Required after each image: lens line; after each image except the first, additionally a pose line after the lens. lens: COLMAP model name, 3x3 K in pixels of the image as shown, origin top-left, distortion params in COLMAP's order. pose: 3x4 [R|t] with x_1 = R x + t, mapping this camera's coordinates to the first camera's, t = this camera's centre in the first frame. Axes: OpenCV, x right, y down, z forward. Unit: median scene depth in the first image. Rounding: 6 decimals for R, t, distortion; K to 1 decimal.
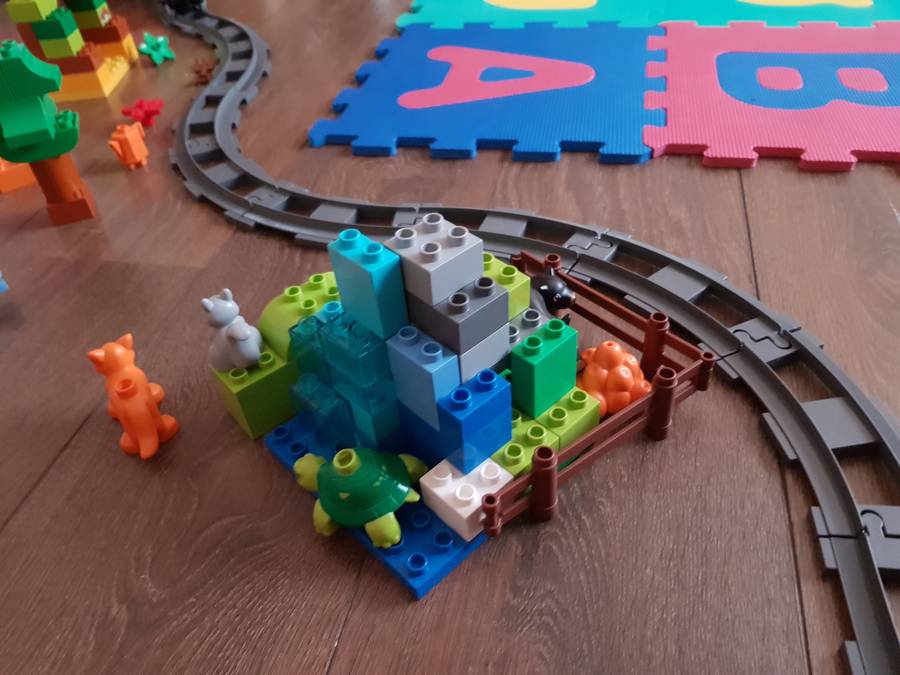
lens RADIAL K [[704.0, 0, 443.5], [0, 704.0, 335.3], [0, 0, 1]] dist [0.073152, -0.139088]
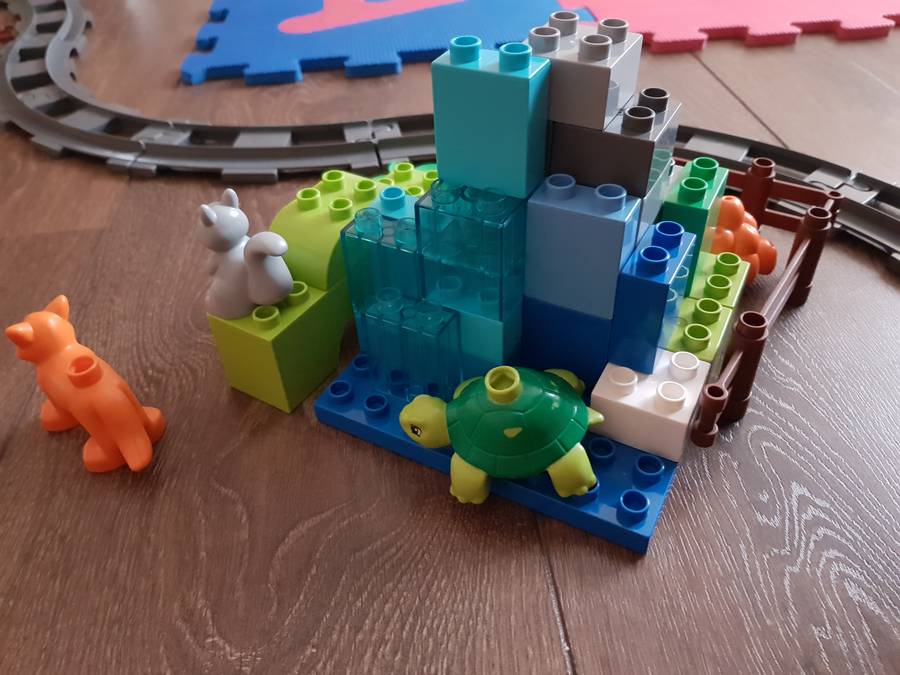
lens RADIAL K [[704.0, 0, 443.5], [0, 704.0, 335.3], [0, 0, 1]] dist [0.073152, -0.139088]
pose [[0.951101, -0.179550, 0.251335, -0.289831], [0.182505, 0.983135, 0.011703, 0.093199], [-0.249197, 0.034739, 0.967830, 0.293232]]
